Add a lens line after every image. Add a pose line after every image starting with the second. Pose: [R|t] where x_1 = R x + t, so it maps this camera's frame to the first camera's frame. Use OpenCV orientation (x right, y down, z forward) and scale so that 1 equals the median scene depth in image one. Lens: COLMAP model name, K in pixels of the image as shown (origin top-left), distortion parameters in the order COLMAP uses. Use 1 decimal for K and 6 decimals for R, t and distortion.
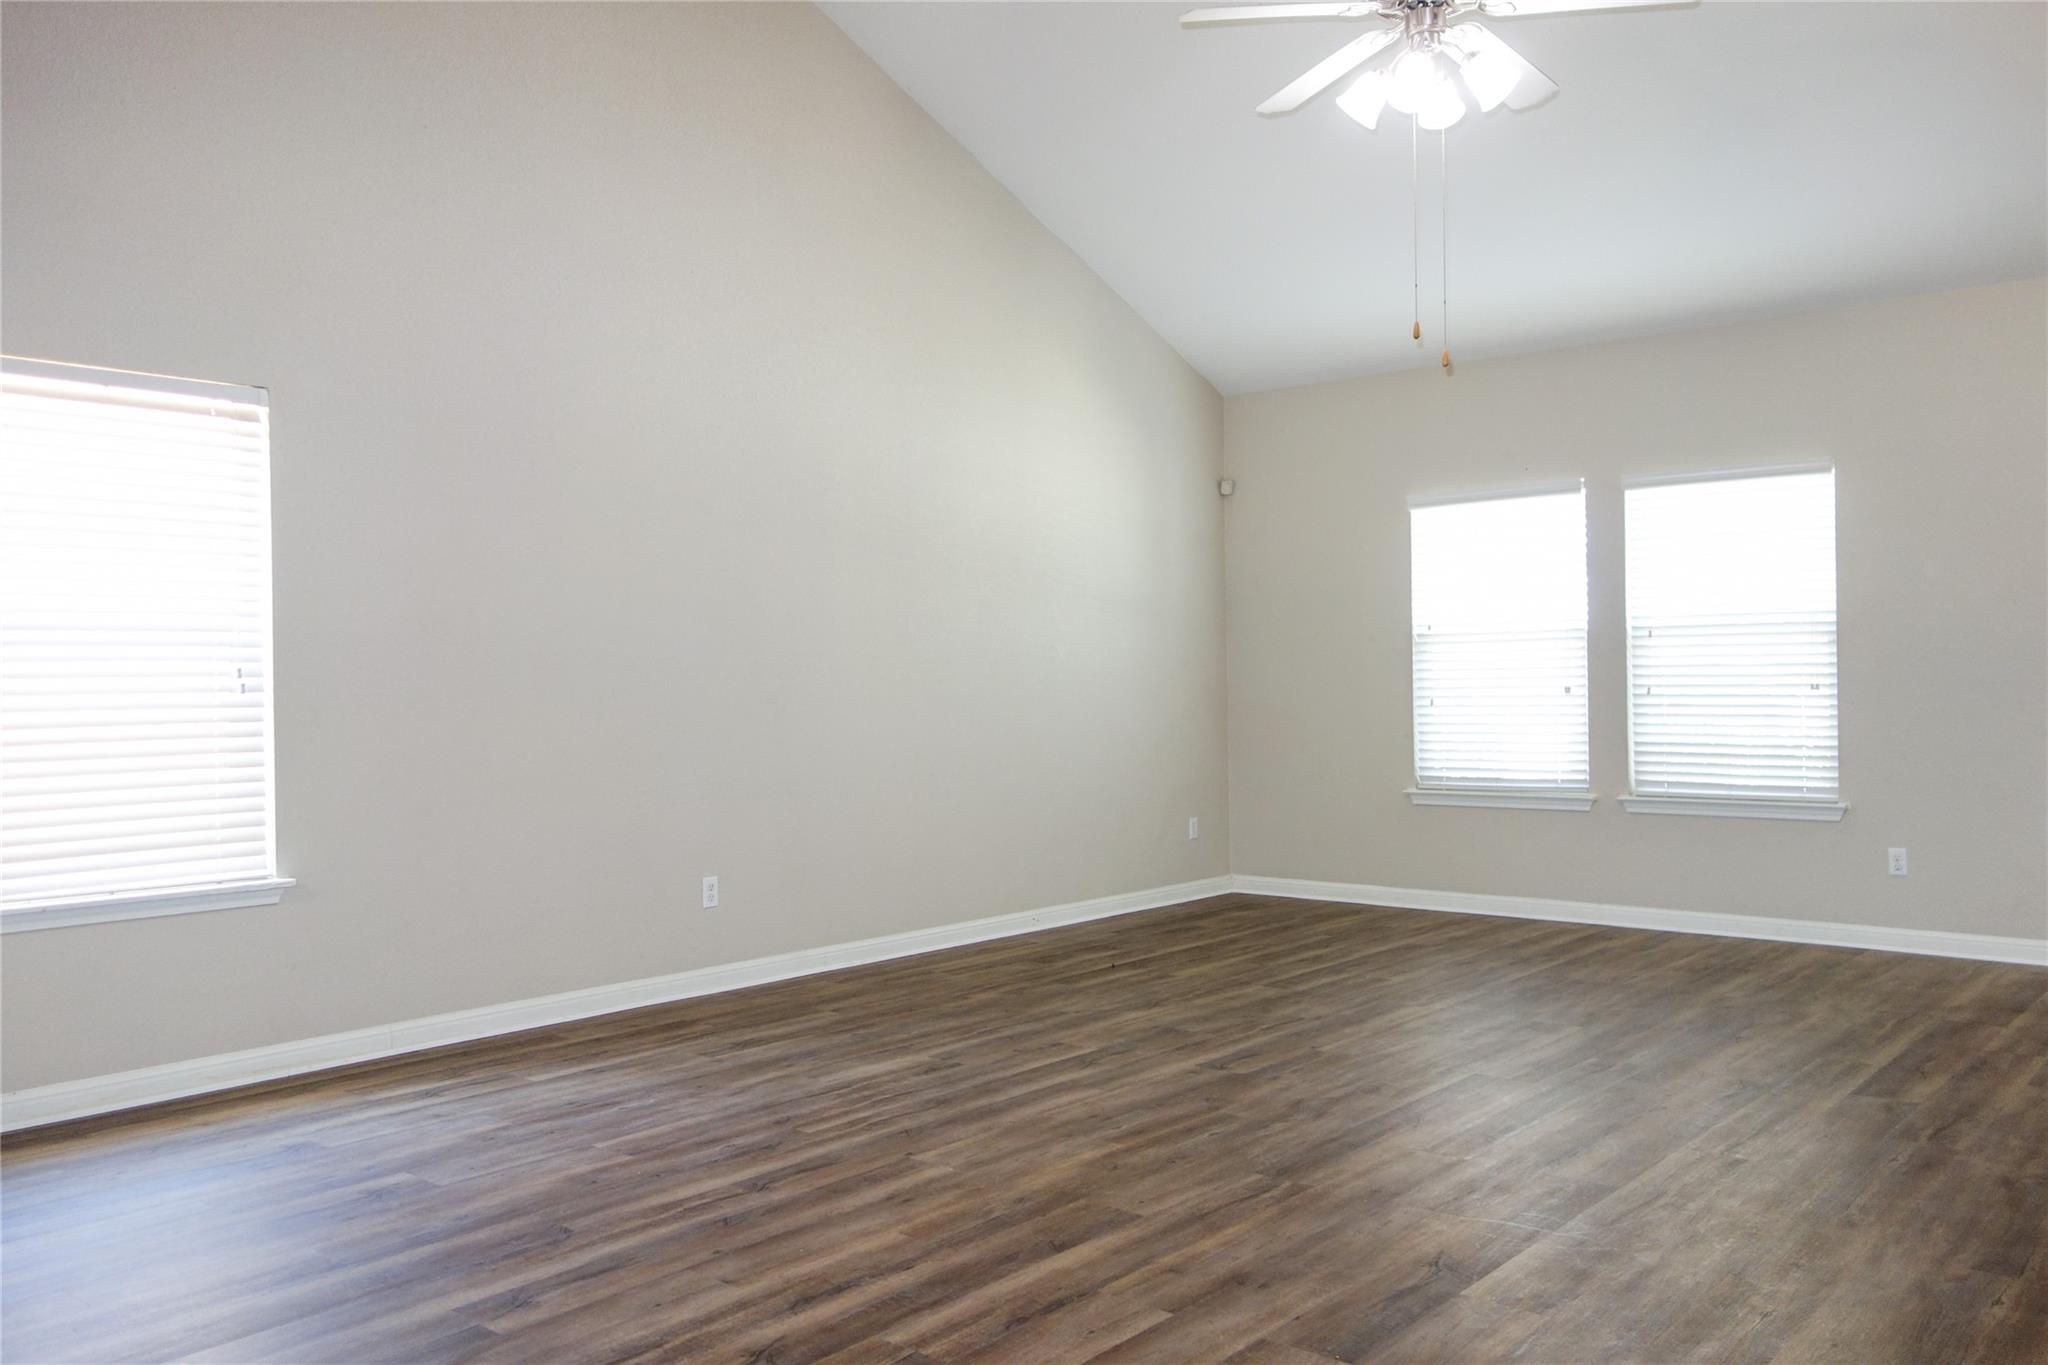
lens RADIAL K [[1621.7, 0, 1024.0], [0, 1621.7, 682.5], [0, 0, 1]] dist [0.006155, 0.005785]
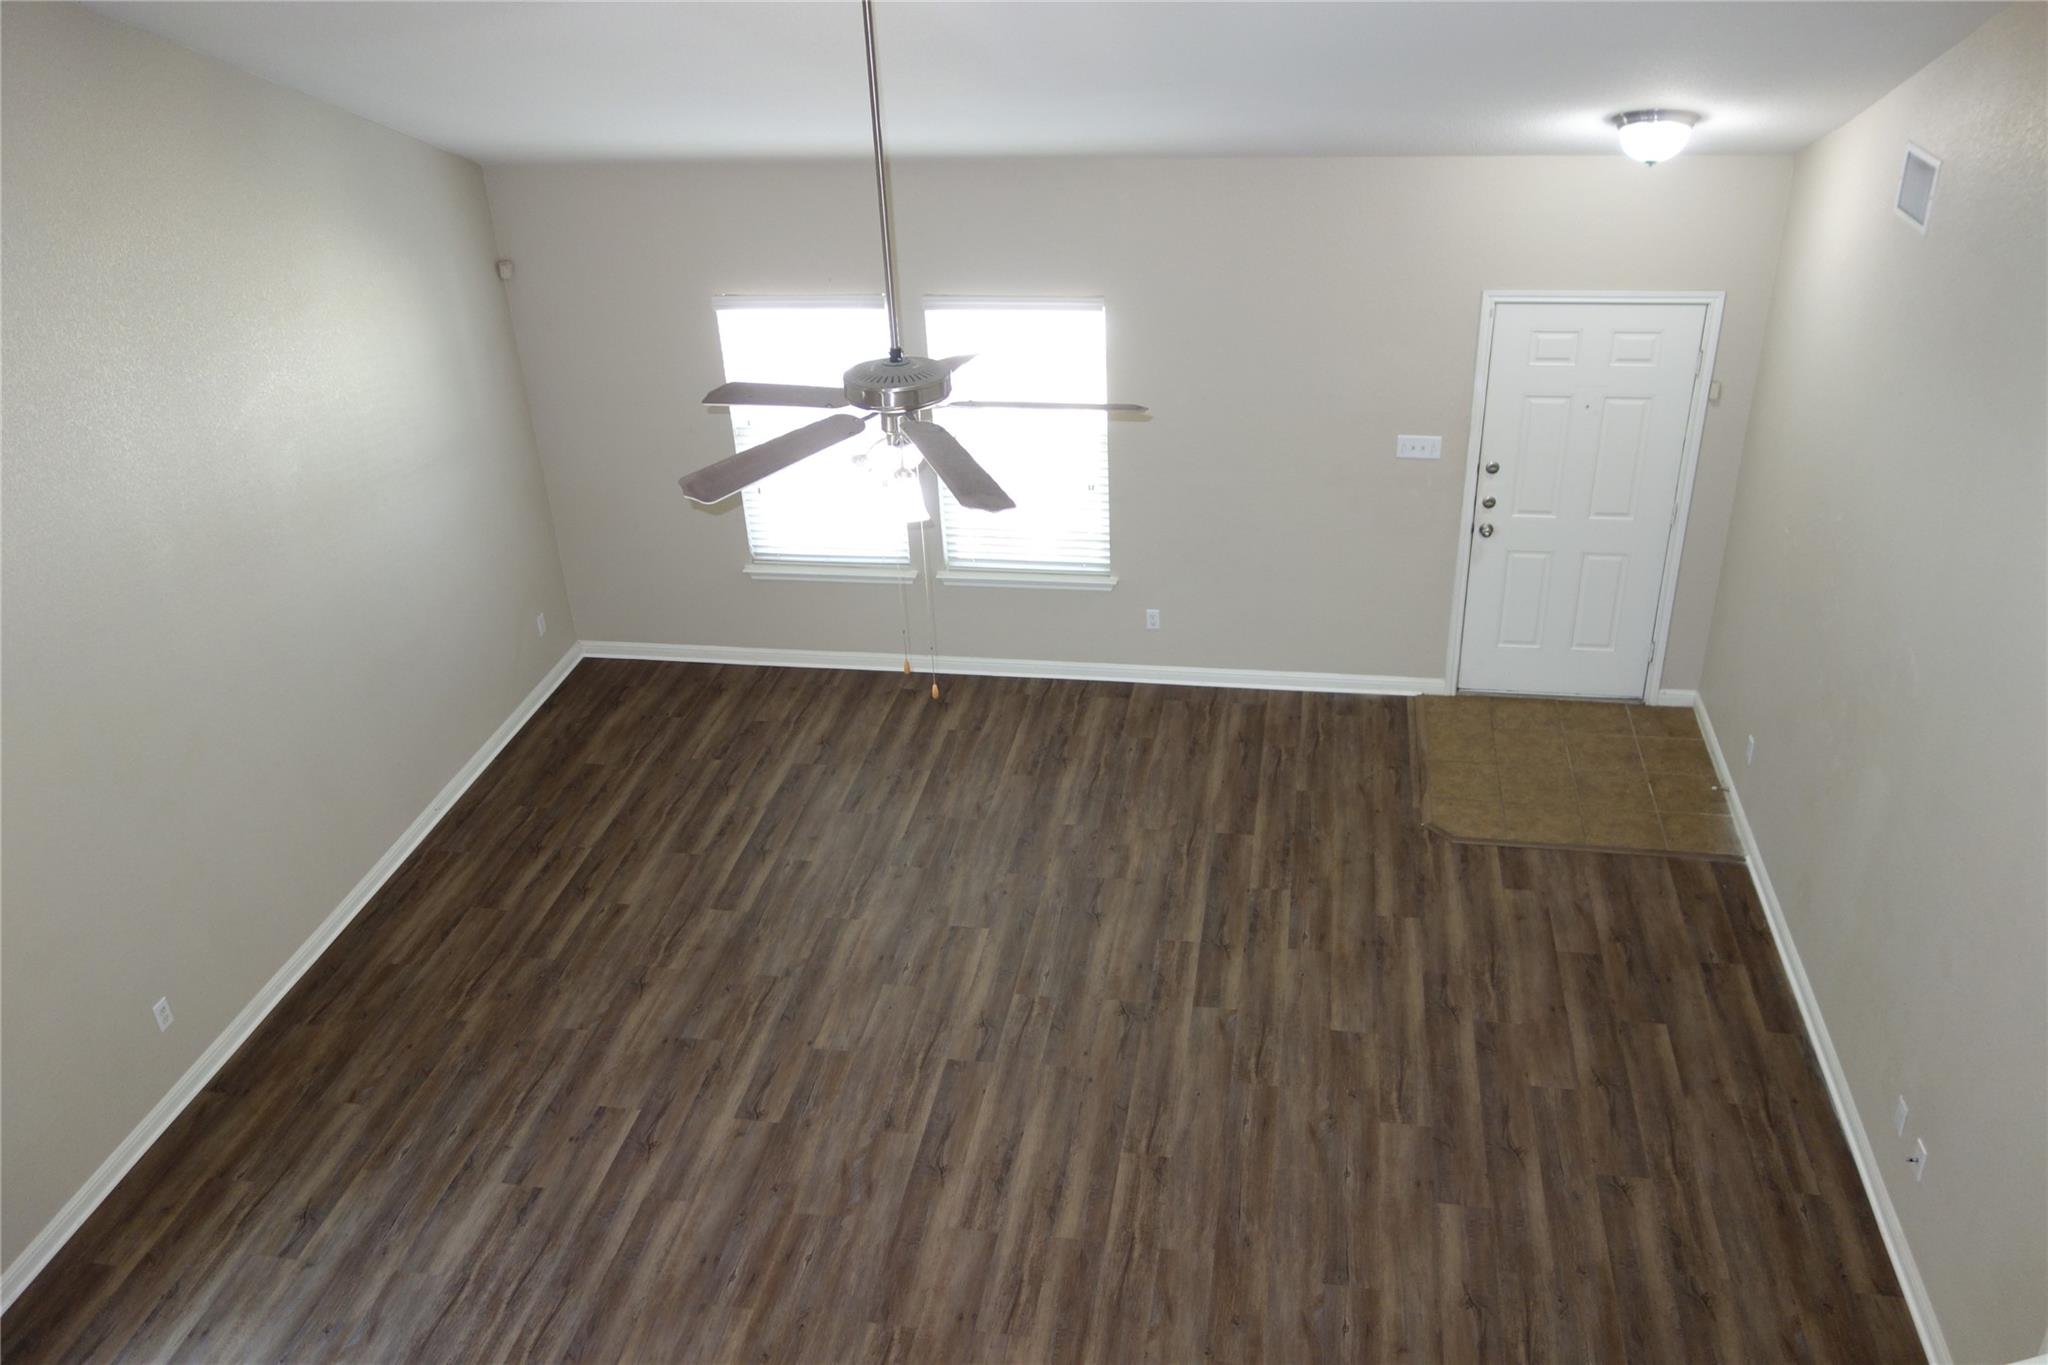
lens RADIAL K [[1621.7, 0, 1024.0], [0, 1621.7, 682.5], [0, 0, 1]] dist [0.006155, 0.005785]
pose [[0.864354, -0.261161, 0.429753, -0.161126], [0.033176, 0.882328, 0.469464, -0.687175], [-0.501789, -0.391526, 0.771308, 0.092423]]
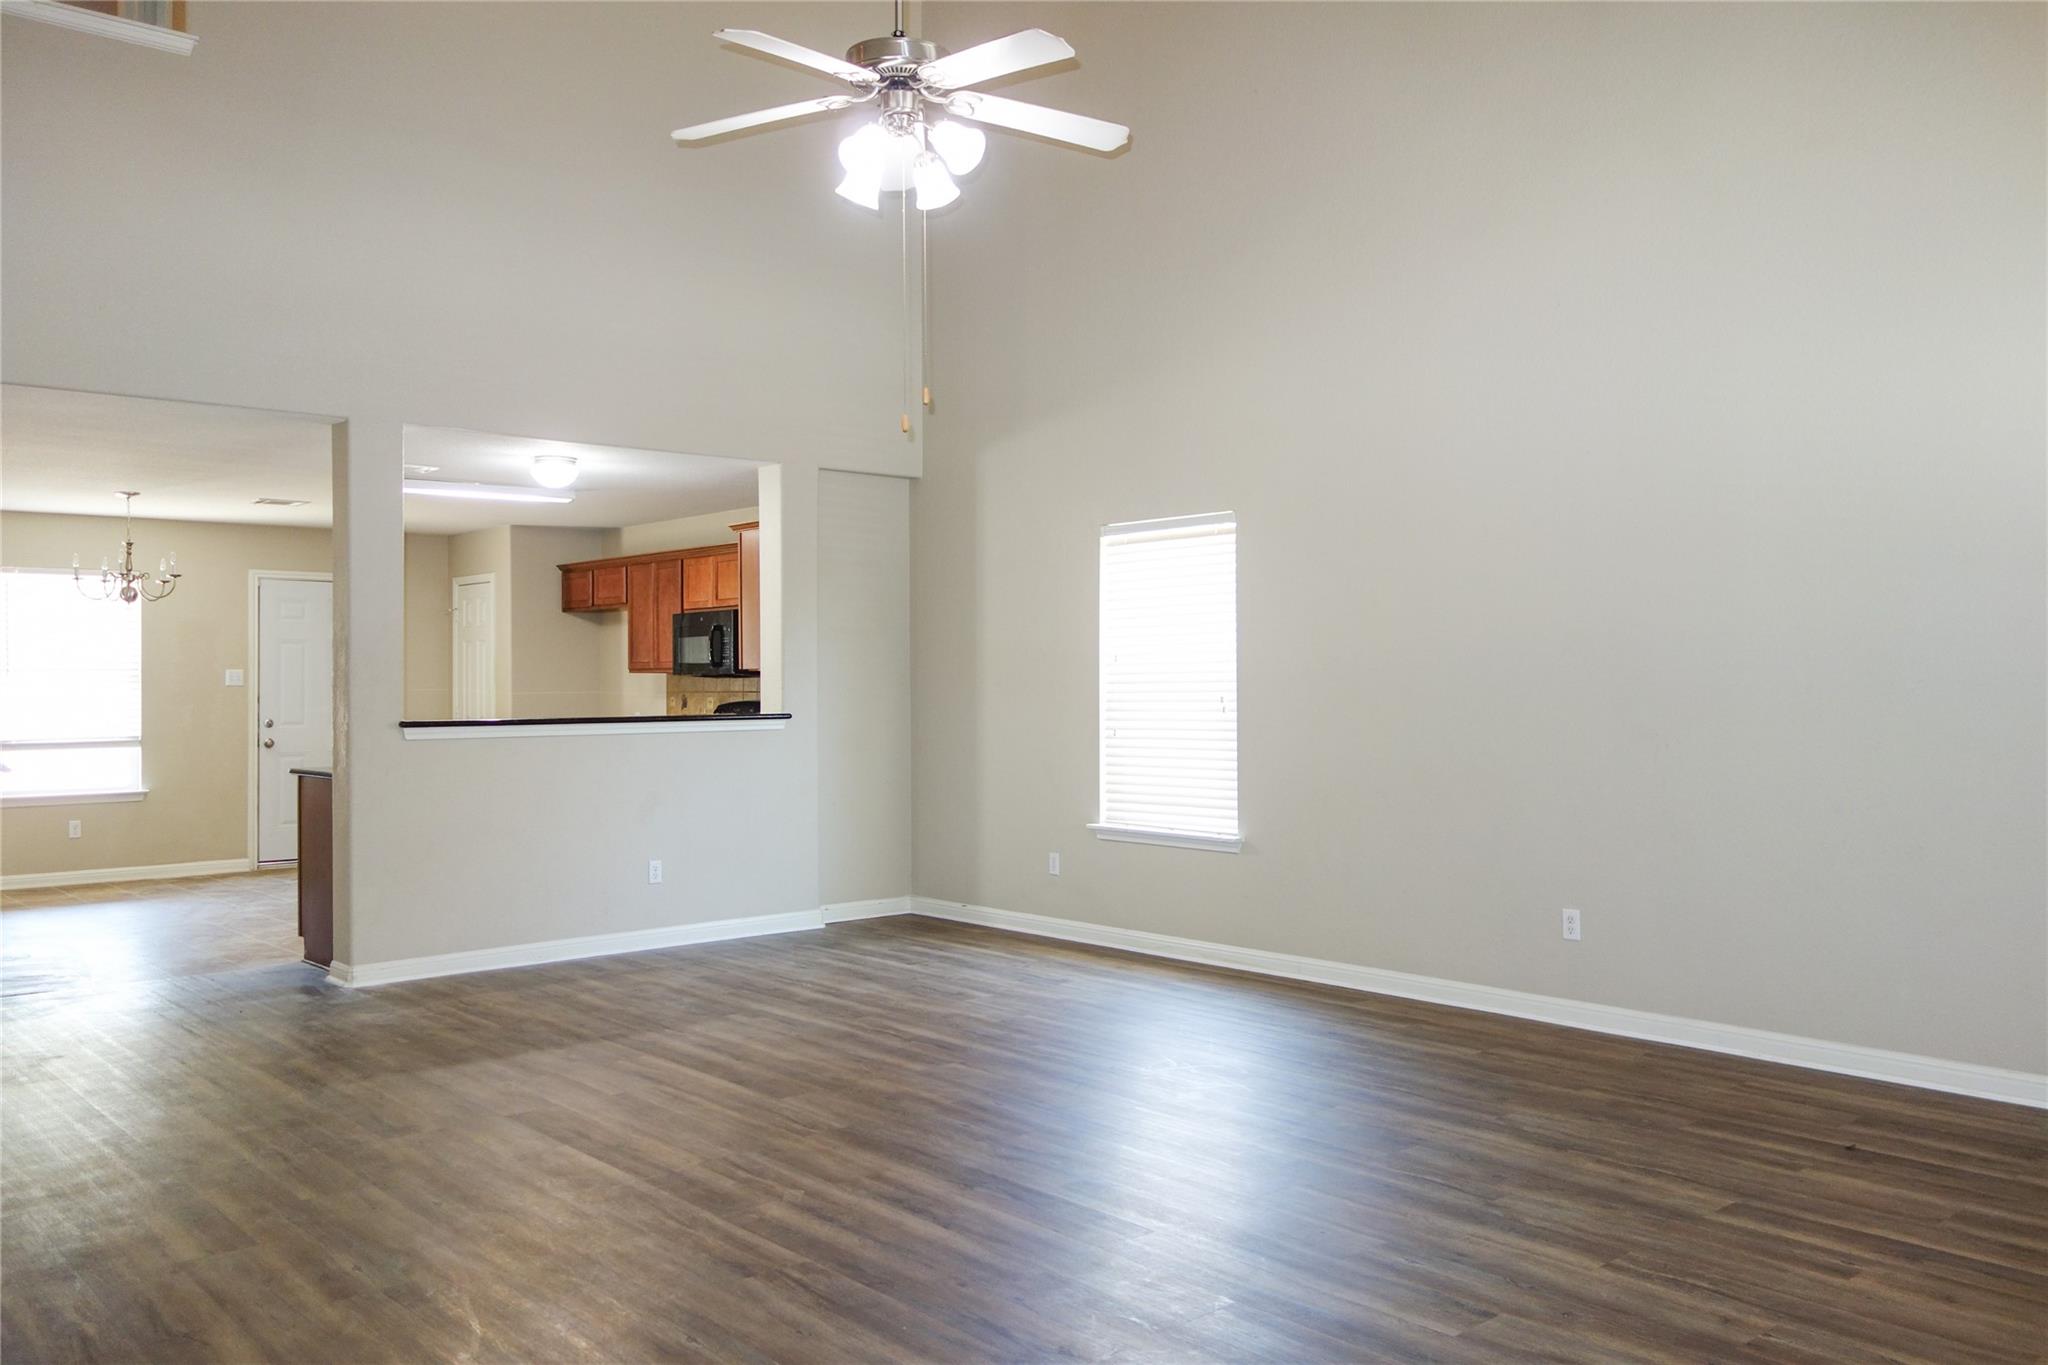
lens RADIAL K [[1621.7, 0, 1024.0], [0, 1621.7, 682.5], [0, 0, 1]] dist [0.006155, 0.005785]
pose [[-0.143043, 0.013994, -0.989618, 1.180219], [0.006886, 0.999890, 0.013144, -0.048718], [0.989693, -0.004935, -0.143124, 1.142705]]
